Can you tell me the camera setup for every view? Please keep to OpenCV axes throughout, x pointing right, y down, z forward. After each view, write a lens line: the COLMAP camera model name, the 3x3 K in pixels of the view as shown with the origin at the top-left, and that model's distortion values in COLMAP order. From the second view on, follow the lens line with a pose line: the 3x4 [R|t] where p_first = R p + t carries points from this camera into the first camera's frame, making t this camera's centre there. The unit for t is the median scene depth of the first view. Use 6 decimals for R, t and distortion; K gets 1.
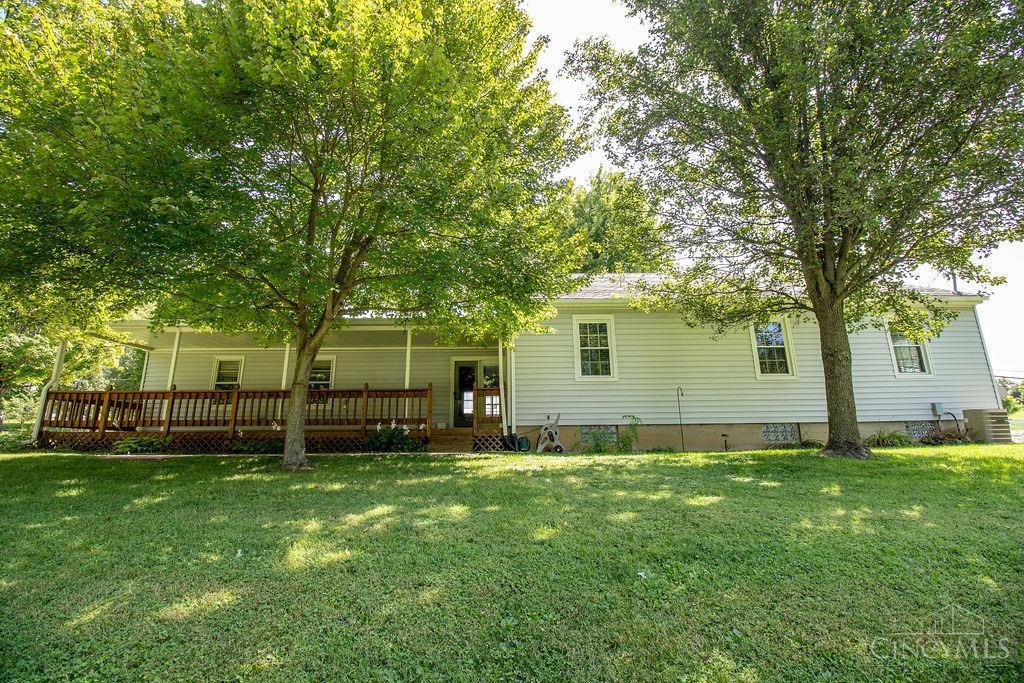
lens RADIAL K [[383.8, 0, 512.0], [0, 383.8, 341.5], [0, 0, 1]] dist [0.001075, 0.000034]
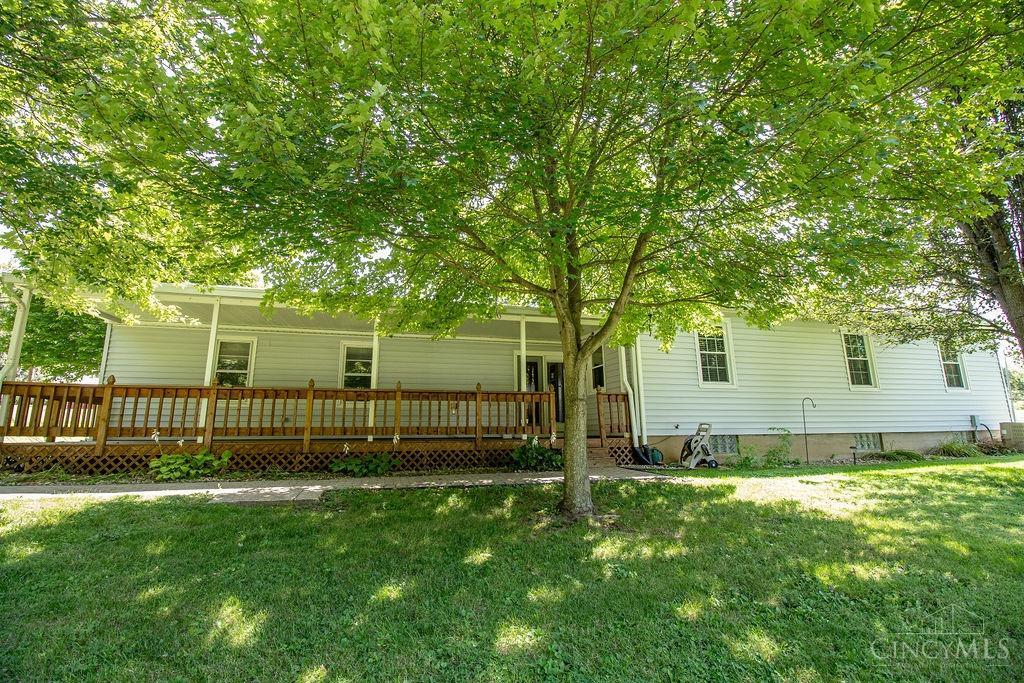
lens RADIAL K [[468.8, 0, 511.4], [0, 468.8, 324.4], [0, 0, 1]] dist [-0.002529, -0.000418]
pose [[0.964929, 0.061139, 0.255291, -0.574376], [-0.056143, 0.998062, -0.026819, 0.006398], [-0.256436, 0.011546, 0.966492, 0.016813]]
